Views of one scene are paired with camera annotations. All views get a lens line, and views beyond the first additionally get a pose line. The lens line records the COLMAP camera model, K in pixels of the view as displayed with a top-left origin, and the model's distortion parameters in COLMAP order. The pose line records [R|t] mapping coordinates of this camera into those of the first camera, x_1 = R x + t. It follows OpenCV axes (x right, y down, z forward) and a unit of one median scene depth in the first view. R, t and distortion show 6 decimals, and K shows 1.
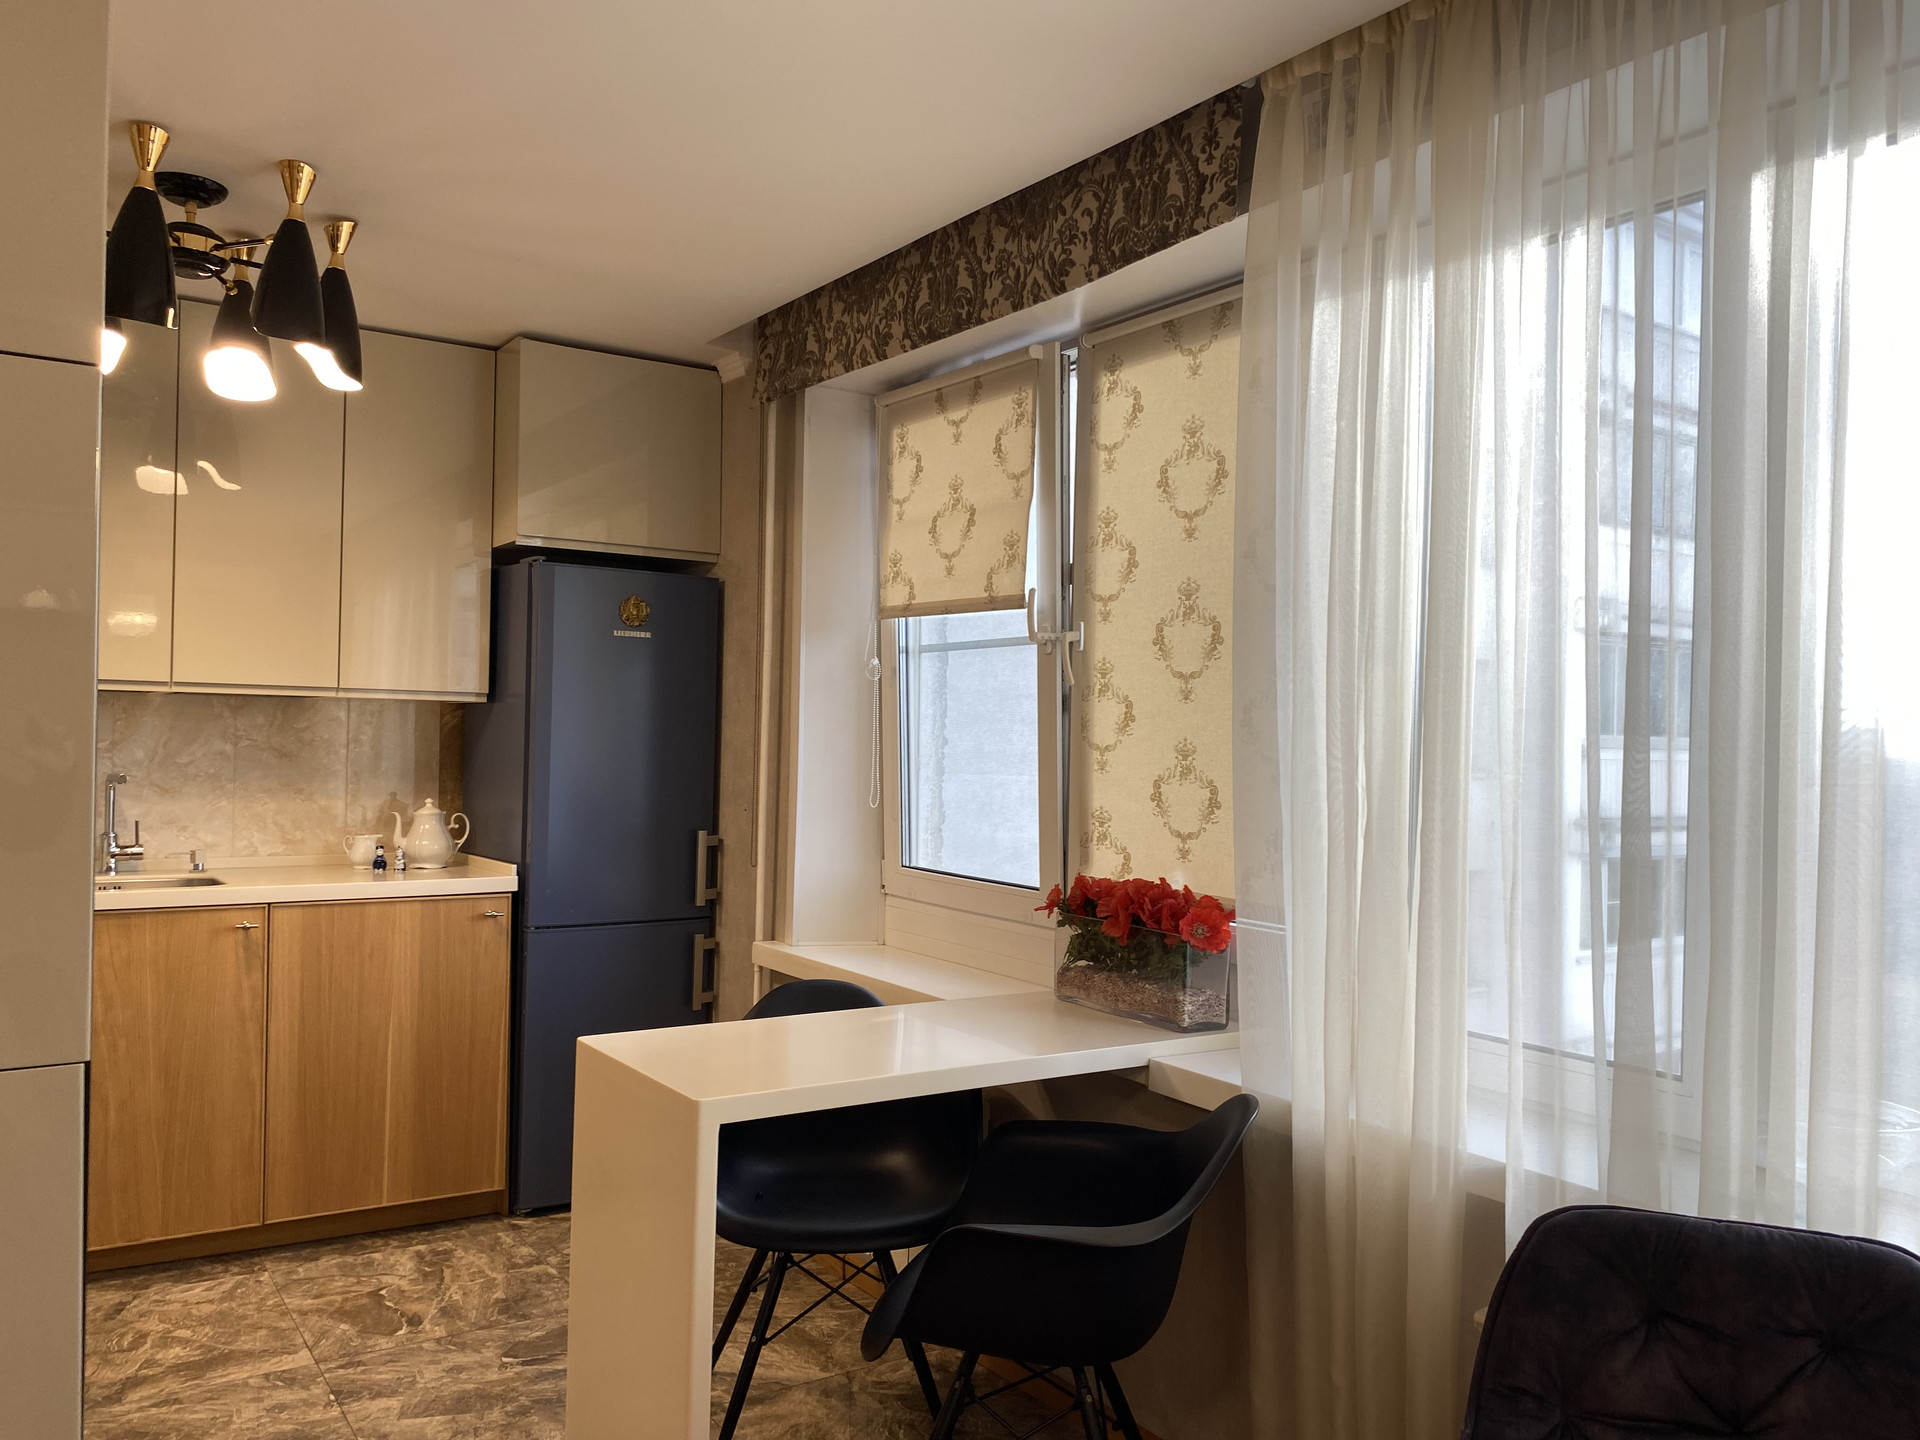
lens RADIAL K [[1456.5, 0, 963.2], [0, 1456.5, 723.1], [0, 0, 1]] dist [0.048295, -0.011577]
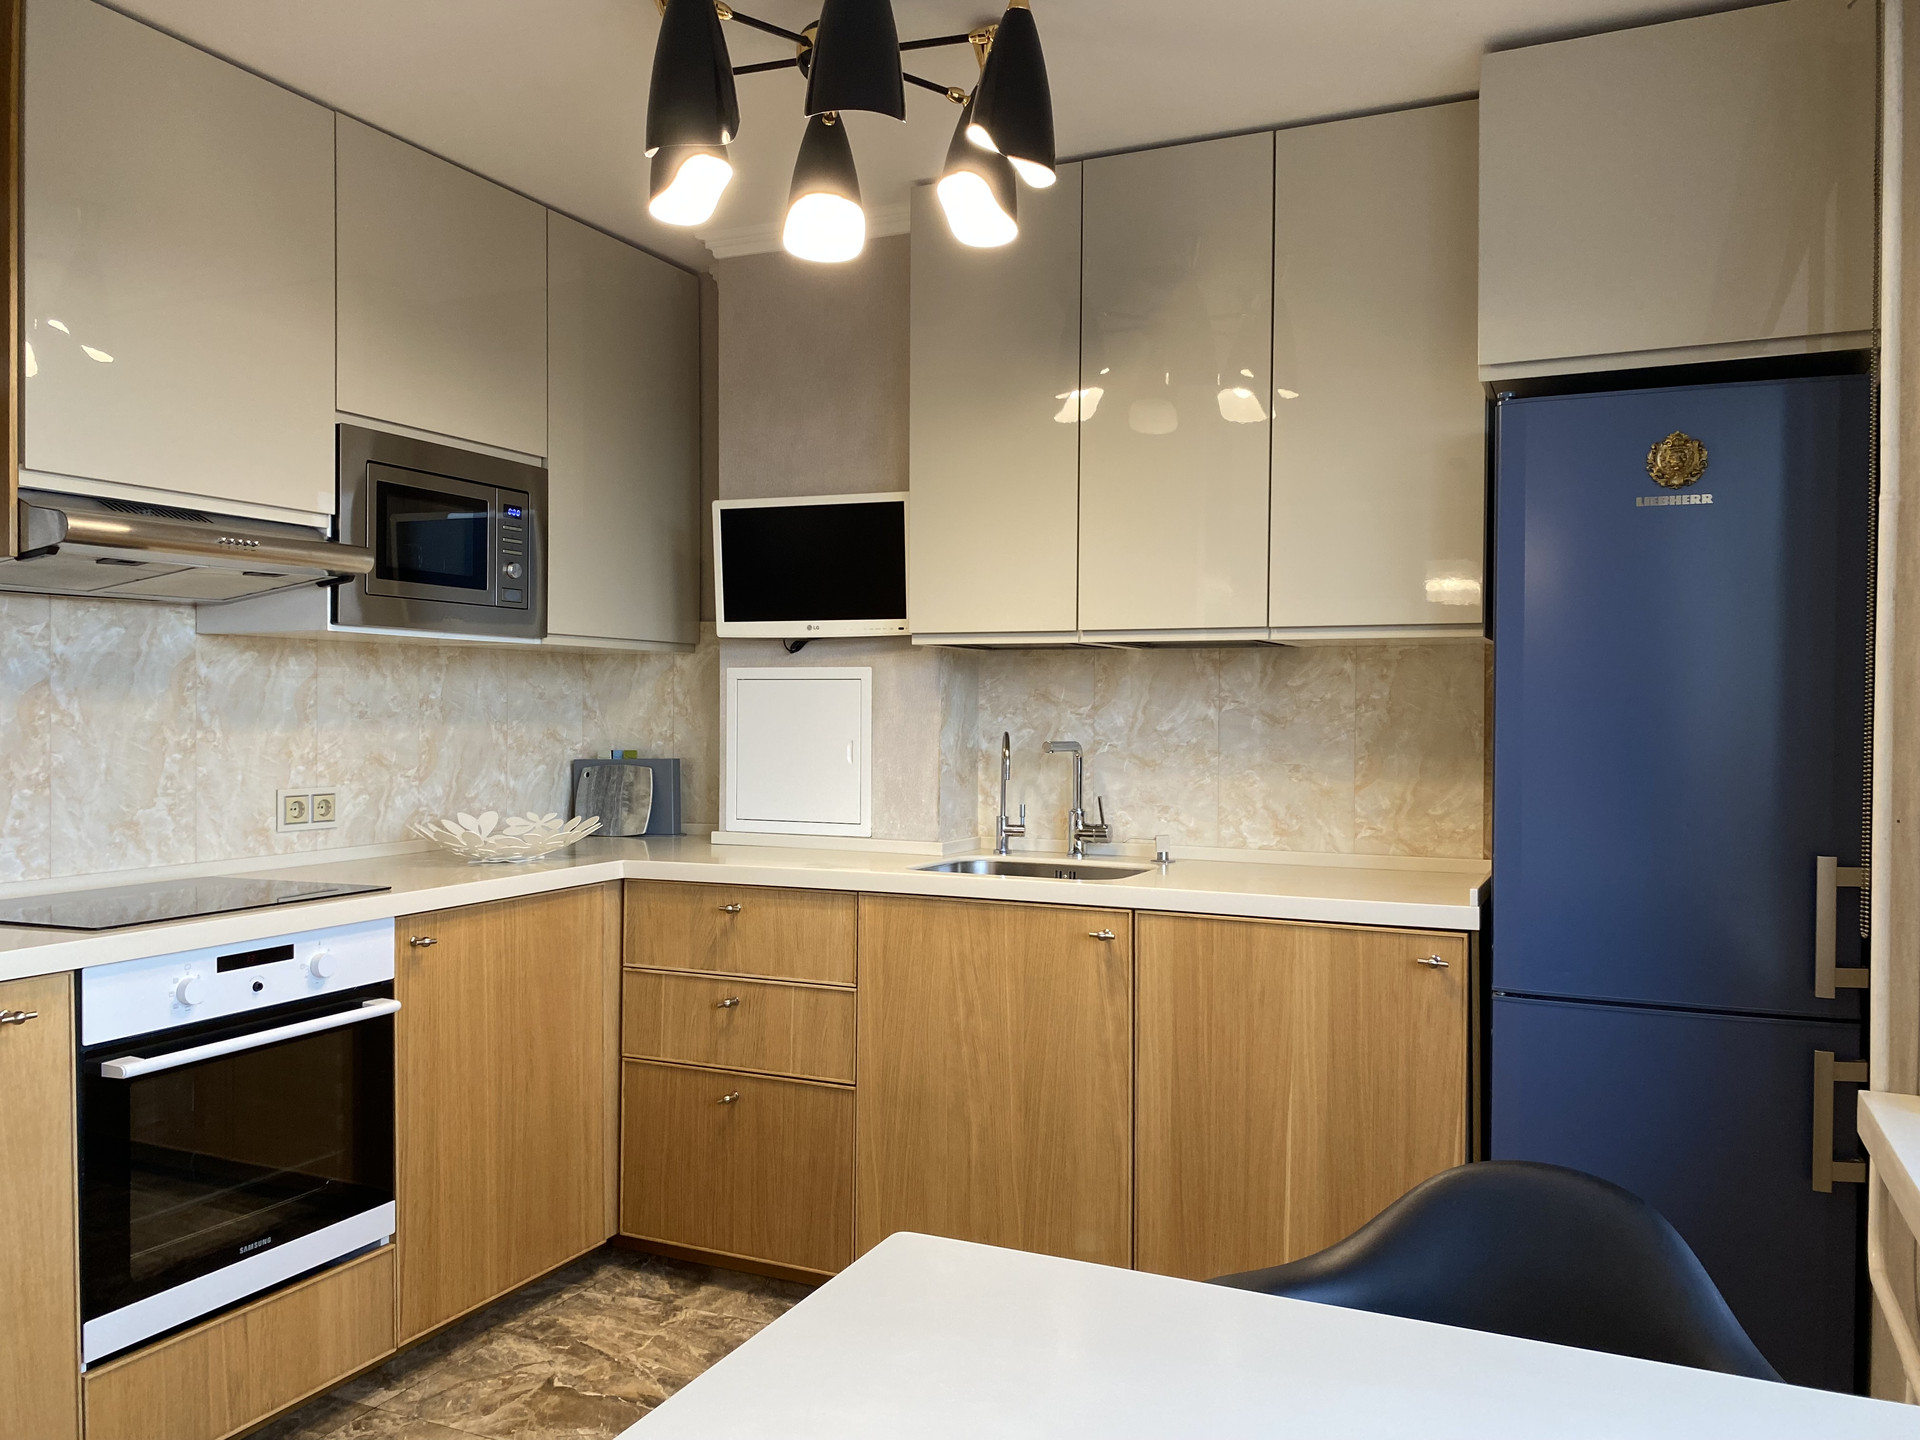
lens RADIAL K [[1456.5, 0, 960.9], [0, 1456.5, 710.4], [0, 0, 1]] dist [0.048295, -0.011577]
pose [[0.538104, -0.017173, -0.842704, 0.109476], [0.011589, 0.999849, -0.012976, 0.025813], [0.842799, -0.002784, 0.538221, 0.474817]]
